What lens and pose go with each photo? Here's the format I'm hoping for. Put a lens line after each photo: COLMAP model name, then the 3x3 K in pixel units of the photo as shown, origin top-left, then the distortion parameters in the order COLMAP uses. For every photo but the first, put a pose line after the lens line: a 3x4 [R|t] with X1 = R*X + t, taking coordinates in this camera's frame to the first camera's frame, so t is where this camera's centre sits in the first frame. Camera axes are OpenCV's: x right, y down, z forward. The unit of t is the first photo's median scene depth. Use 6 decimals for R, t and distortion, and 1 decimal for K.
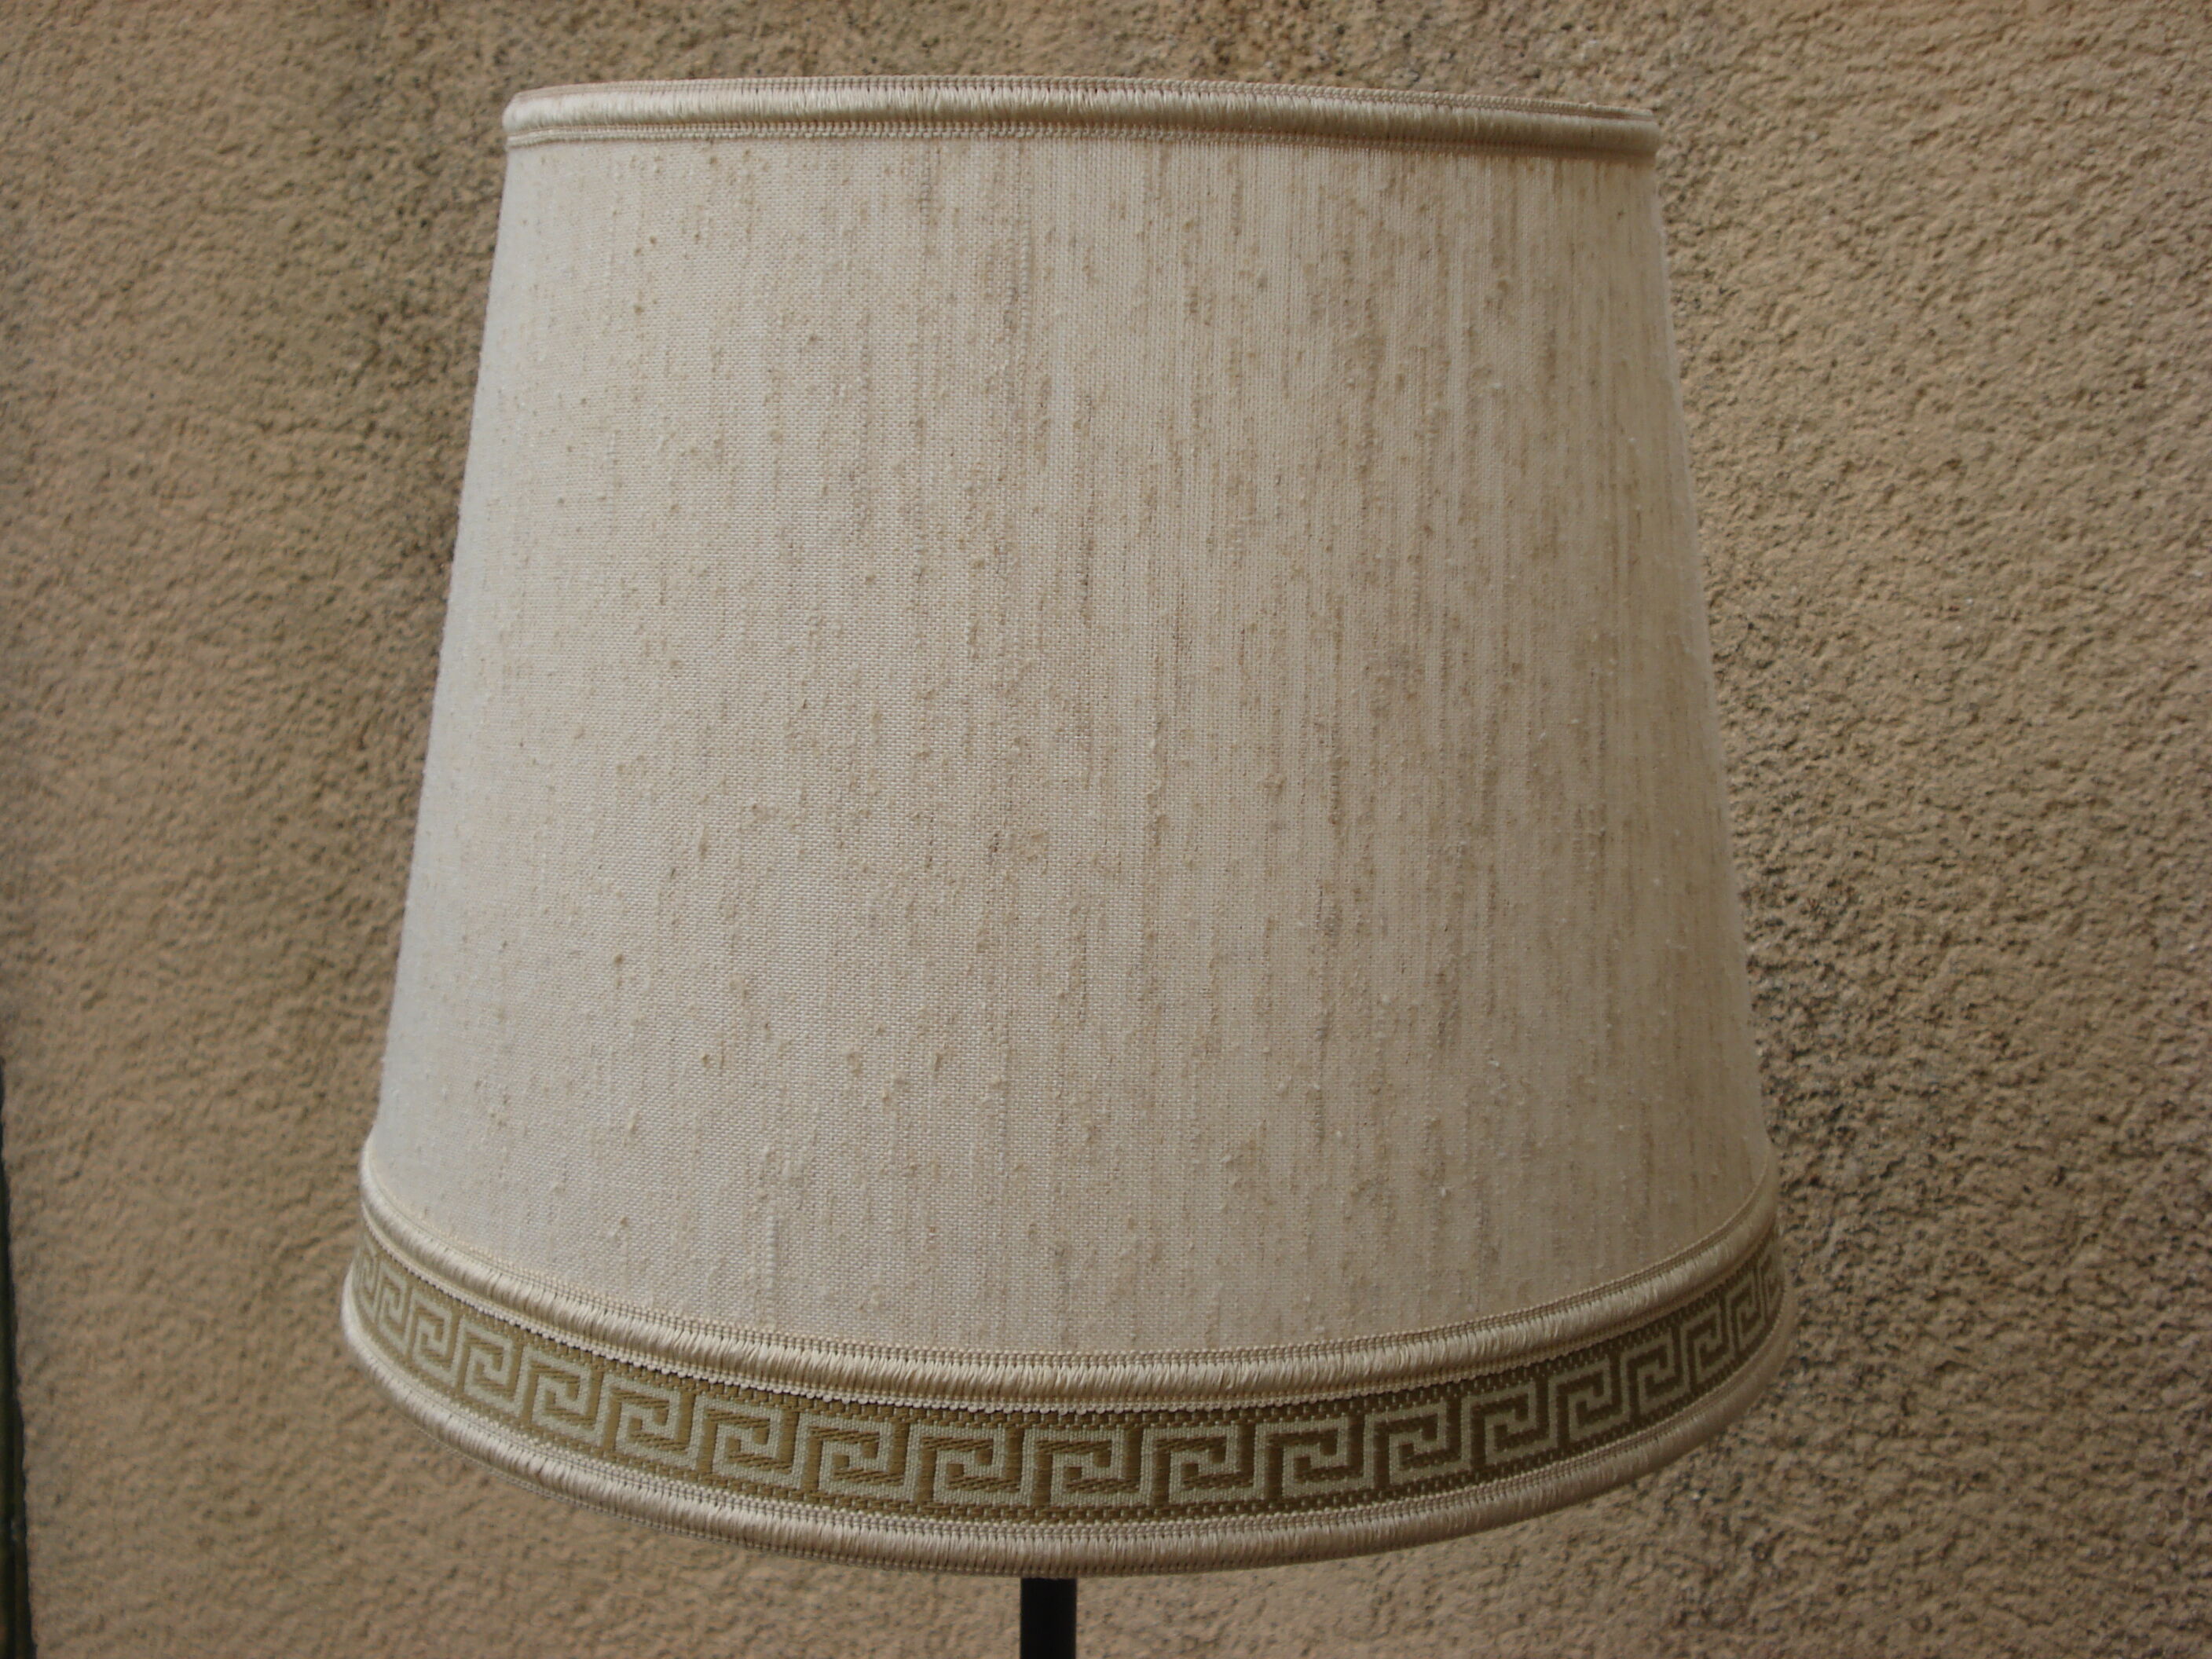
lens RADIAL K [[3190.8, 0, 1106.0], [0, 3190.8, 829.5], [0, 0, 1]] dist [0.082838, -0.363422]
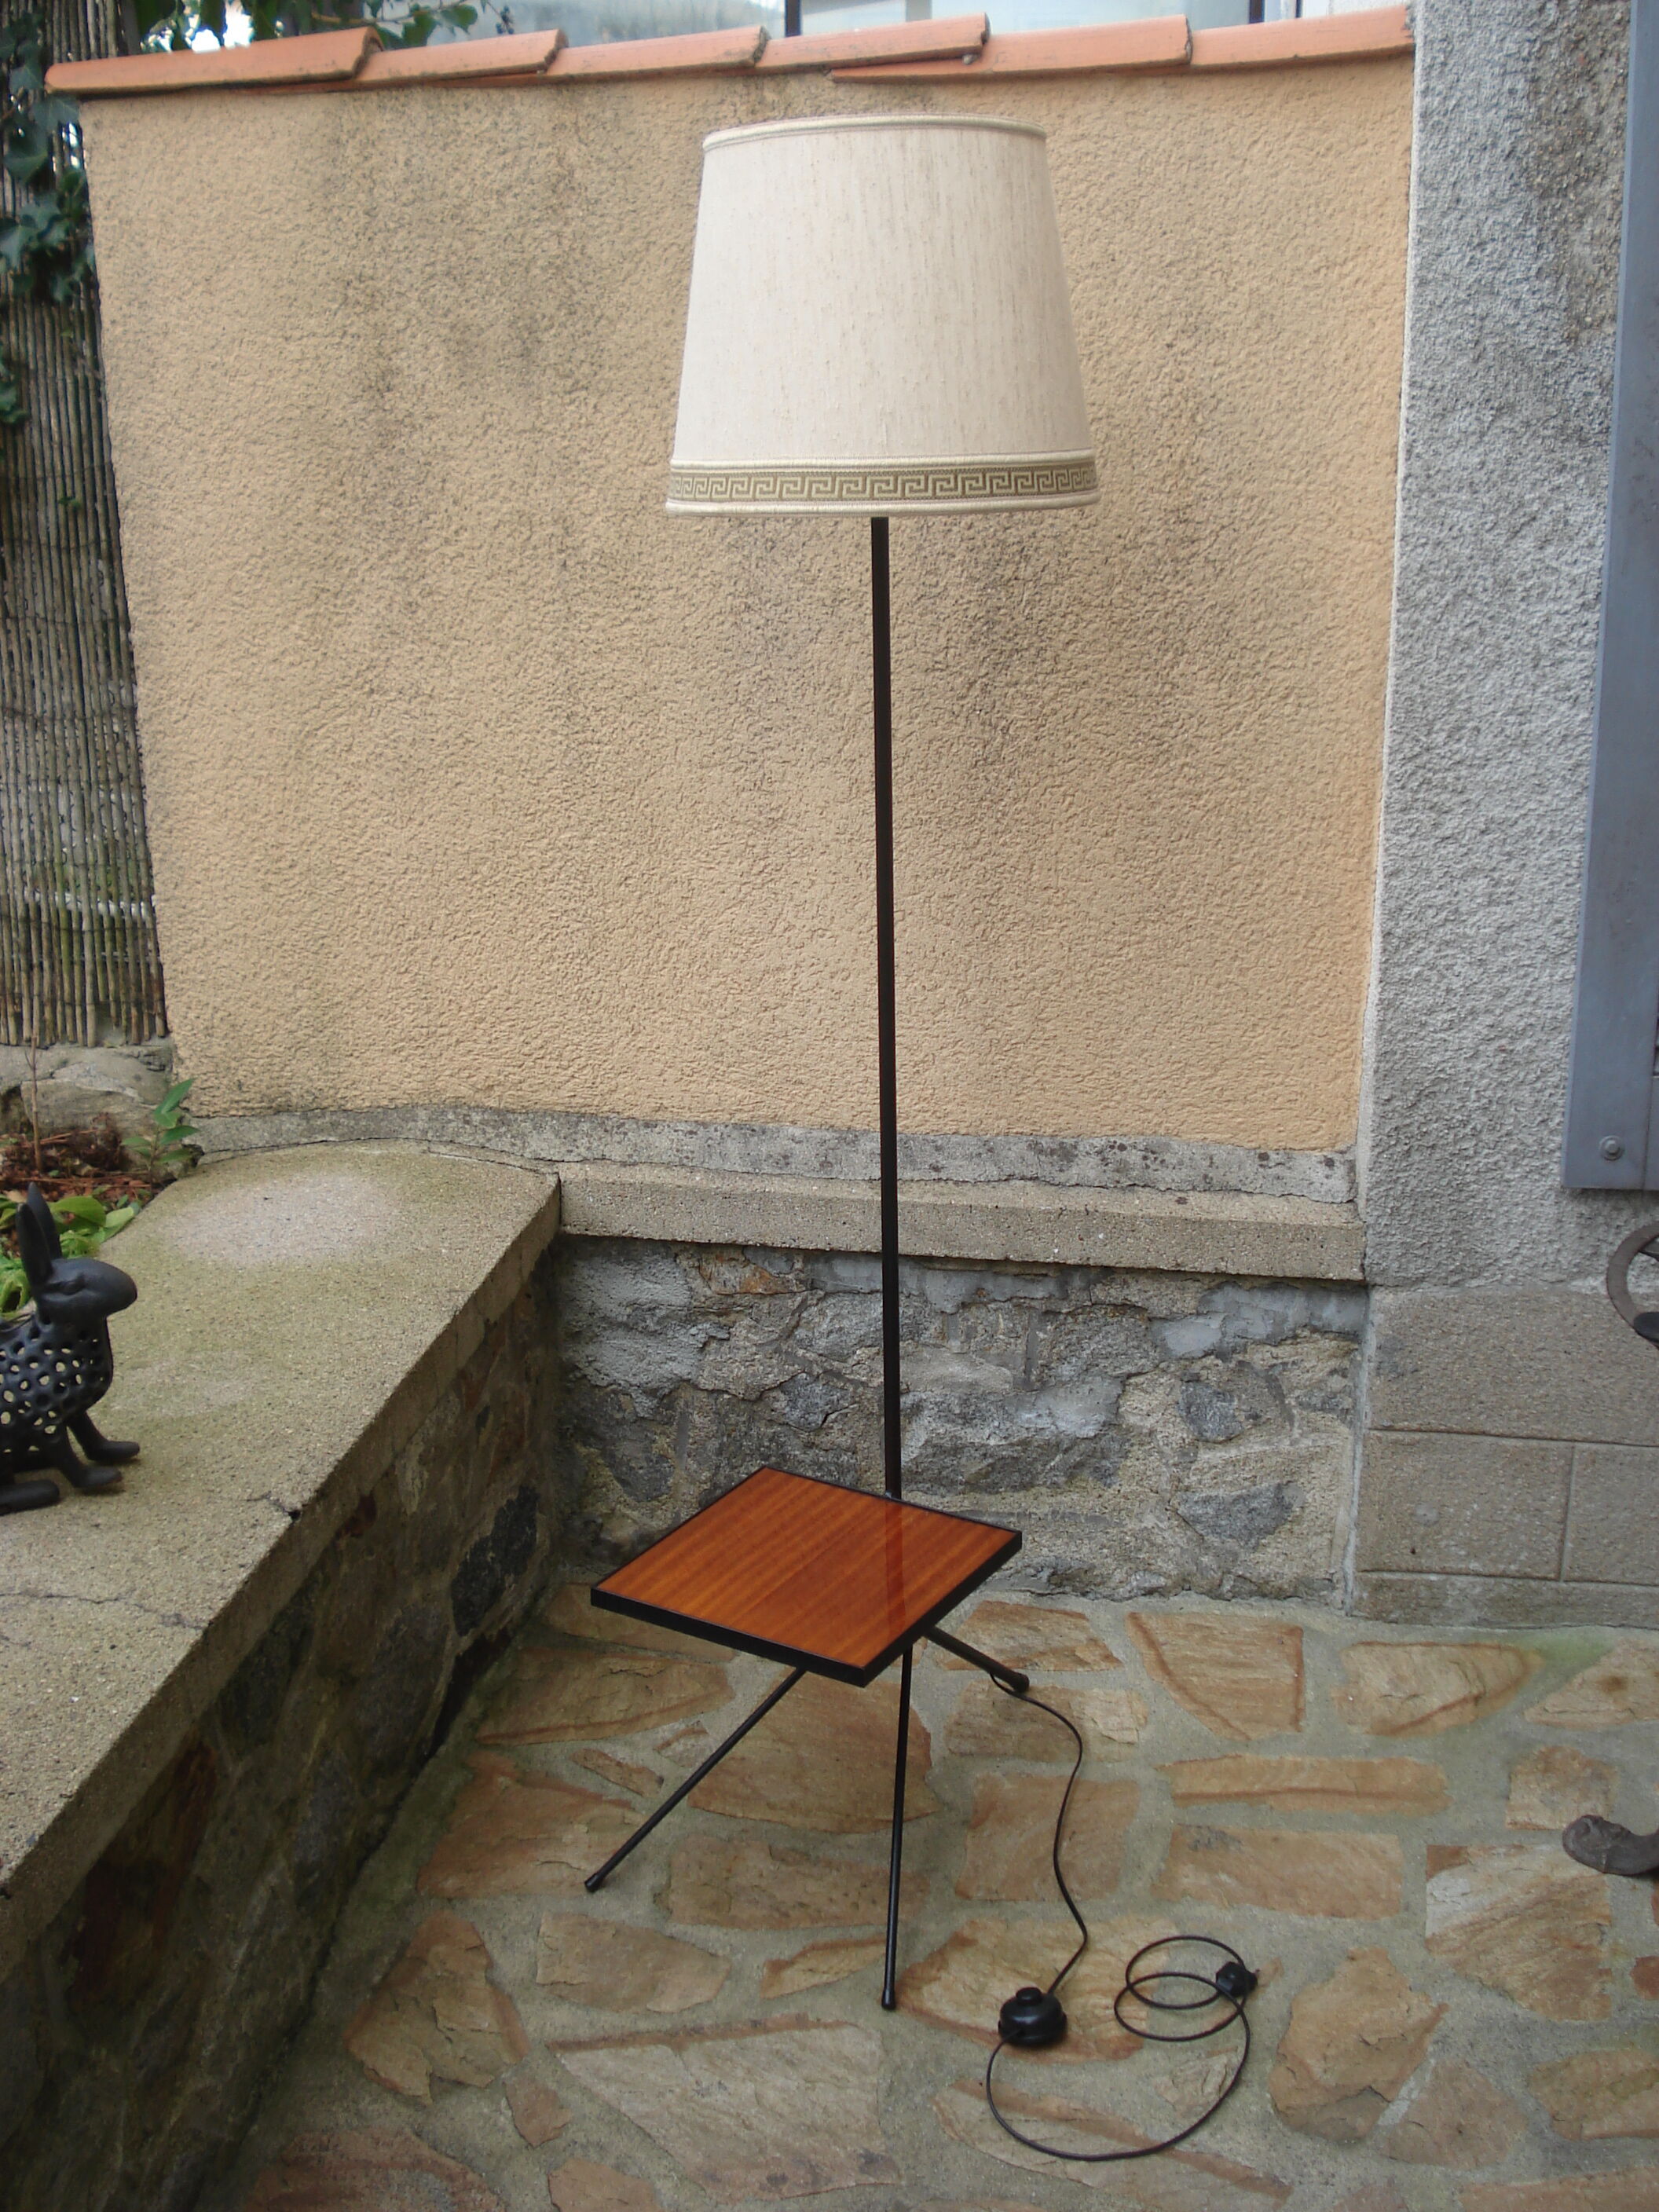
lens RADIAL K [[2553.1, 0, 829.5], [0, 2553.1, 1106.0], [0, 0, 1]] dist [-0.031647, -0.182695]
pose [[0.945938, -0.122398, 0.300367, -0.591882], [0.098482, 0.990730, 0.093569, 0.321081], [-0.309035, -0.058930, 0.949223, -0.943679]]
